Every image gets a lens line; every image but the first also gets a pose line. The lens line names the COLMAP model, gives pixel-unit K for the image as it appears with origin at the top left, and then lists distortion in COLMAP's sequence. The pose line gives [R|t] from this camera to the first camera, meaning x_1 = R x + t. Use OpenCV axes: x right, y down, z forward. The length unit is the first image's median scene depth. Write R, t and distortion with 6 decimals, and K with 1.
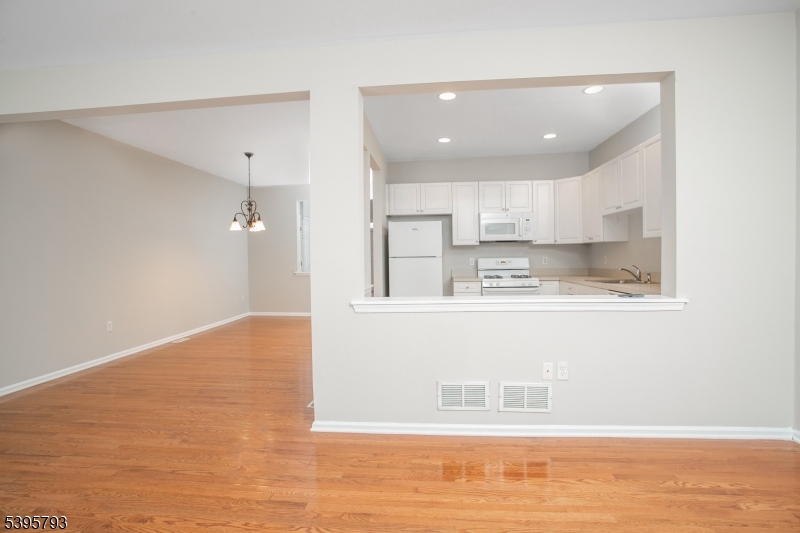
lens RADIAL K [[389.6, 0, 414.6], [0, 389.6, 254.0], [0, 0, 1]] dist [-0.088262, 0.041251]
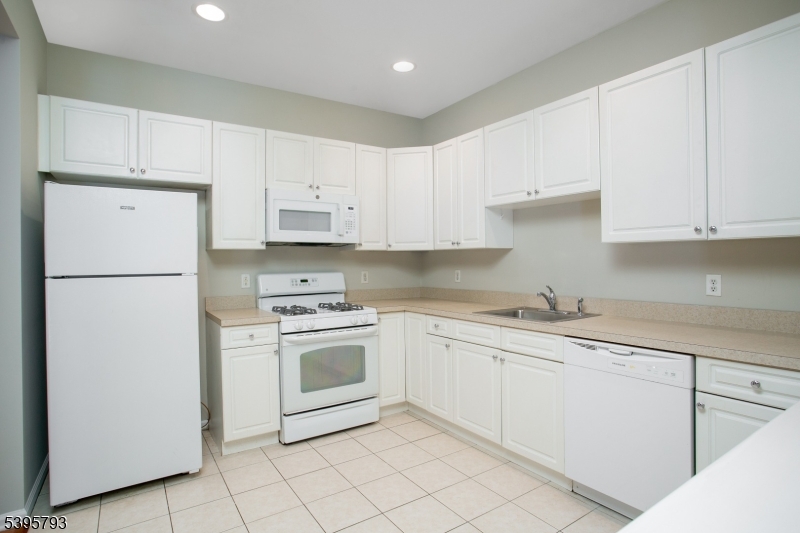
lens RADIAL K [[416.2, 0, 400.0], [0, 416.2, 266.5], [0, 0, 1]] dist [-0.101496, 0.055672]
pose [[0.793805, -0.001542, 0.608170, -0.026770], [-0.003484, 0.999969, 0.007082, -0.005235], [-0.608162, -0.007740, 0.793775, 0.454915]]
